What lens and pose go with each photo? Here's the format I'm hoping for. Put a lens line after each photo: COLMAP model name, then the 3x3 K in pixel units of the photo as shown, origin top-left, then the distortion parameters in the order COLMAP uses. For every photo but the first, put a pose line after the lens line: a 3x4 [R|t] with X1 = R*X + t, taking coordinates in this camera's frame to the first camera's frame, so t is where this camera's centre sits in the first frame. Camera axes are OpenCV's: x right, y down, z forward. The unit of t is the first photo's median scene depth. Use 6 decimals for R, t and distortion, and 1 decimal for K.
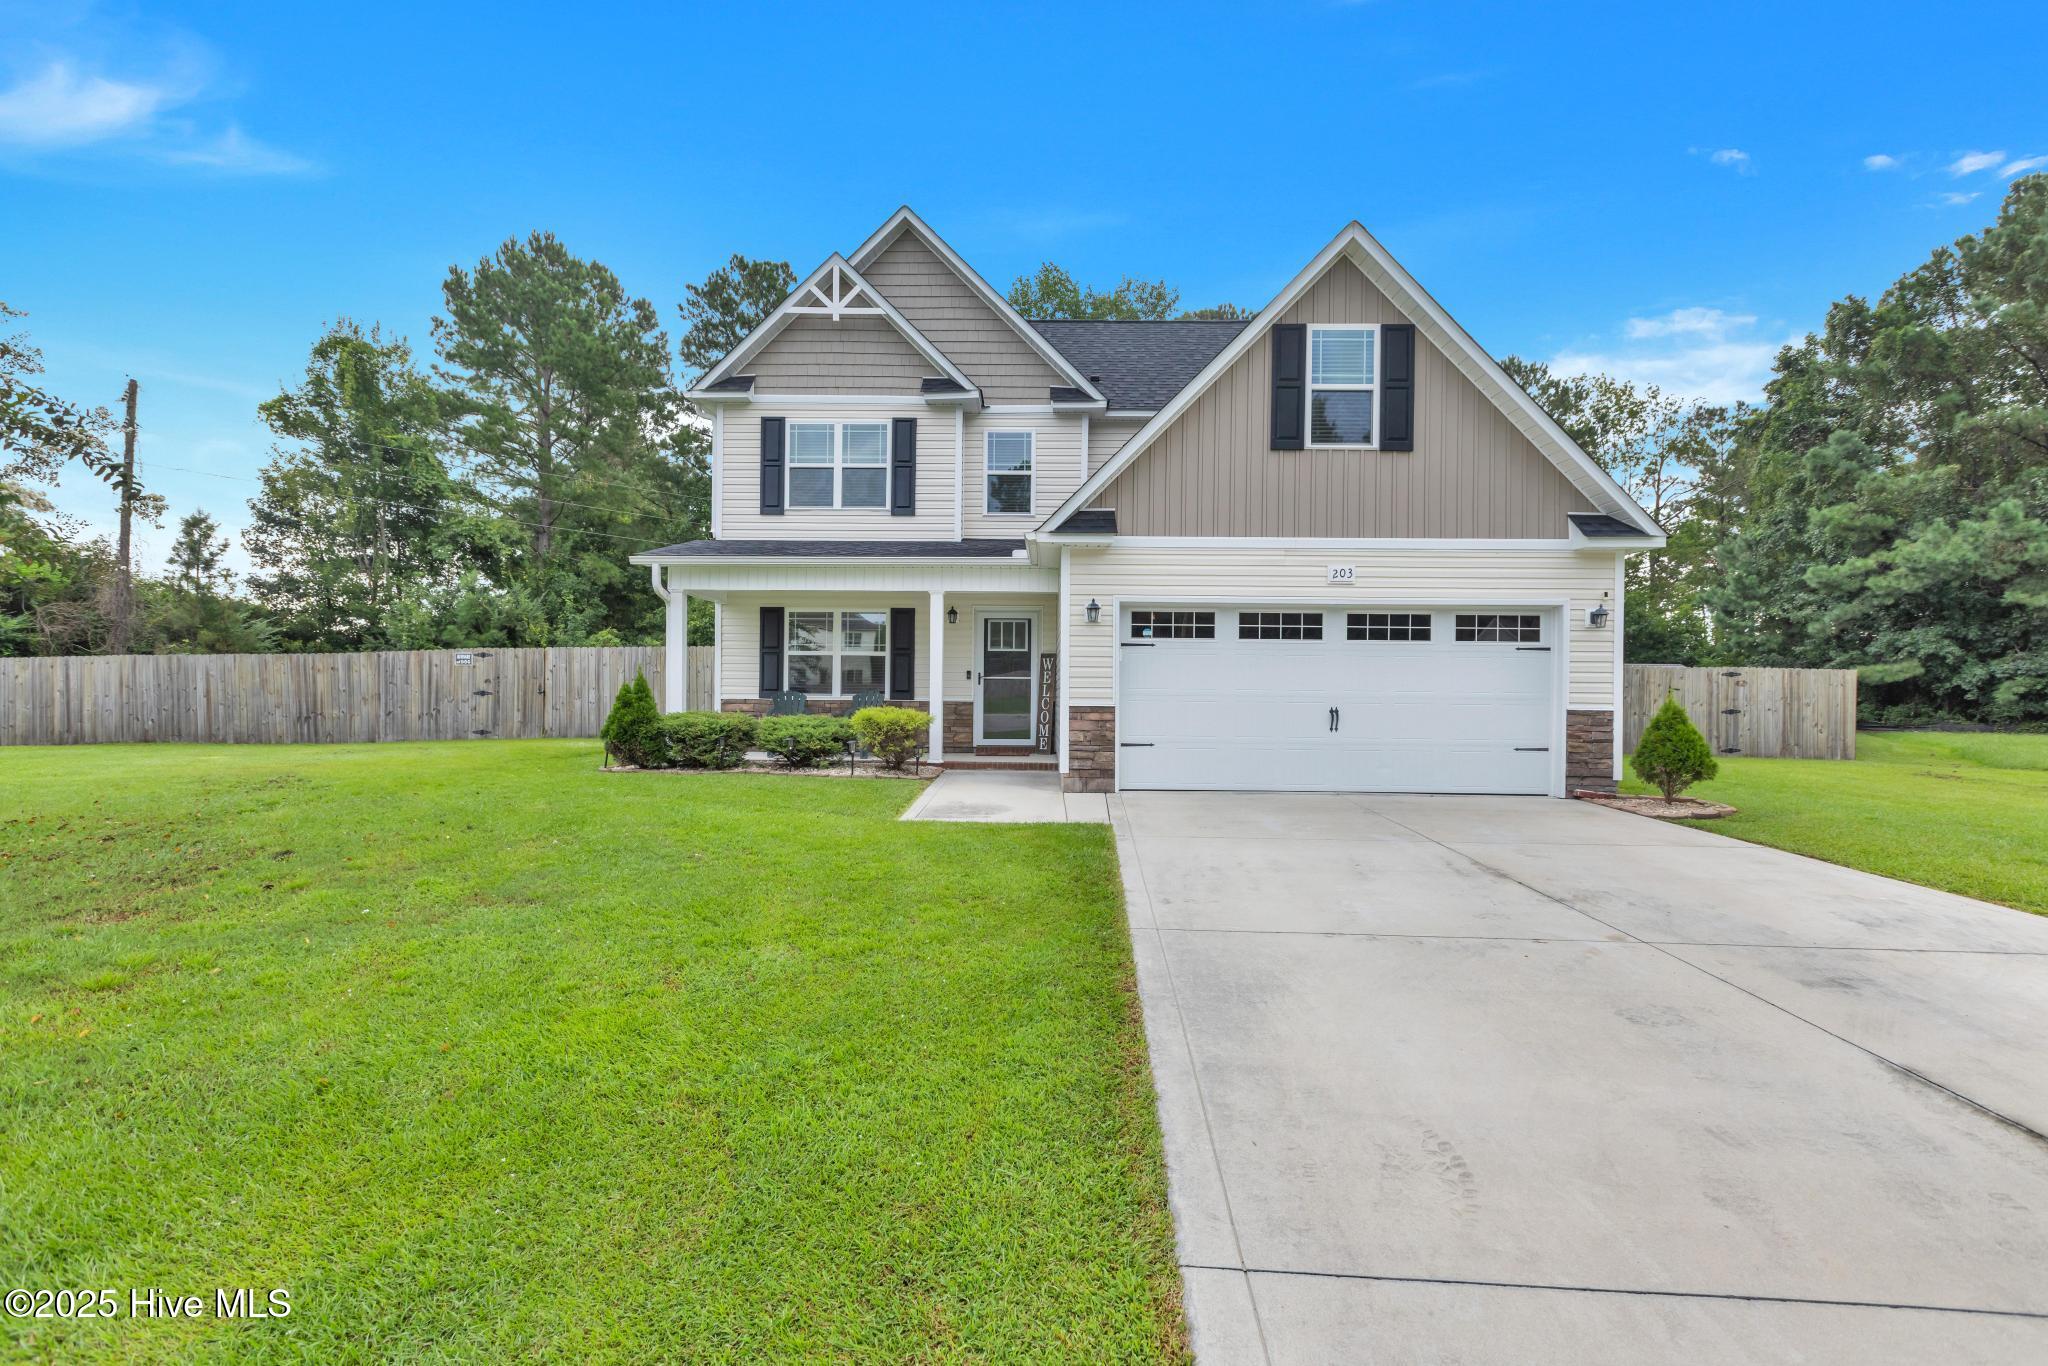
lens RADIAL K [[929.1, 0, 1024.0], [0, 929.1, 683.0], [0, 0, 1]] dist [0.002771, -0.000090]
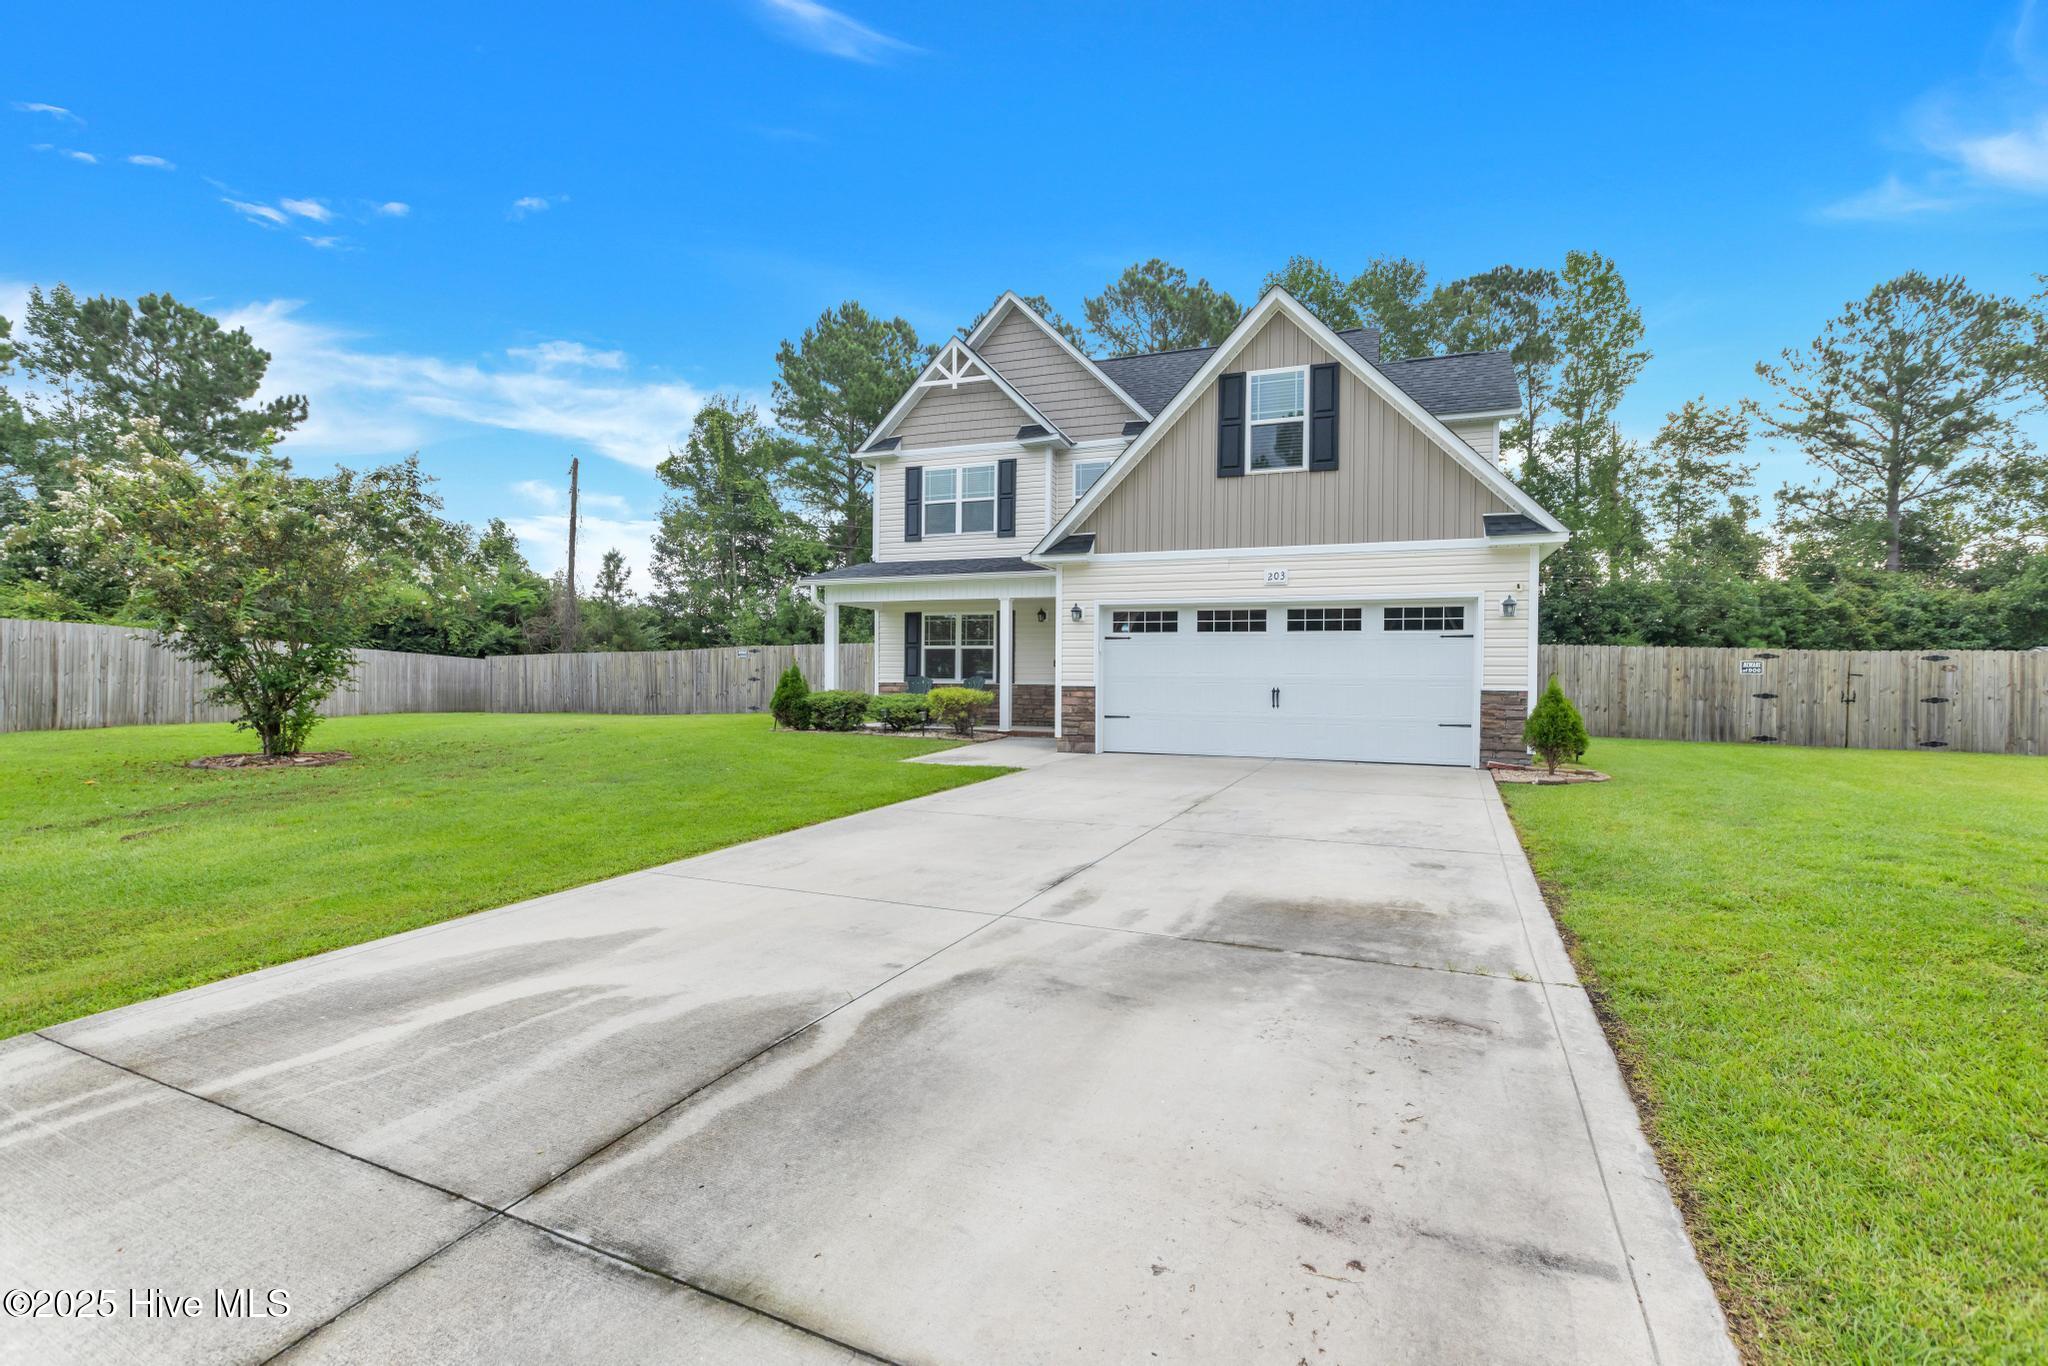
lens RADIAL K [[929.1, 0, 1024.0], [0, 929.1, 683.0], [0, 0, 1]] dist [0.002771, -0.000090]
pose [[0.938393, 0.001583, -0.345566, 0.328308], [0.001642, 0.999958, 0.009041, 0.006377], [0.345566, -0.009052, 0.938351, -0.176206]]
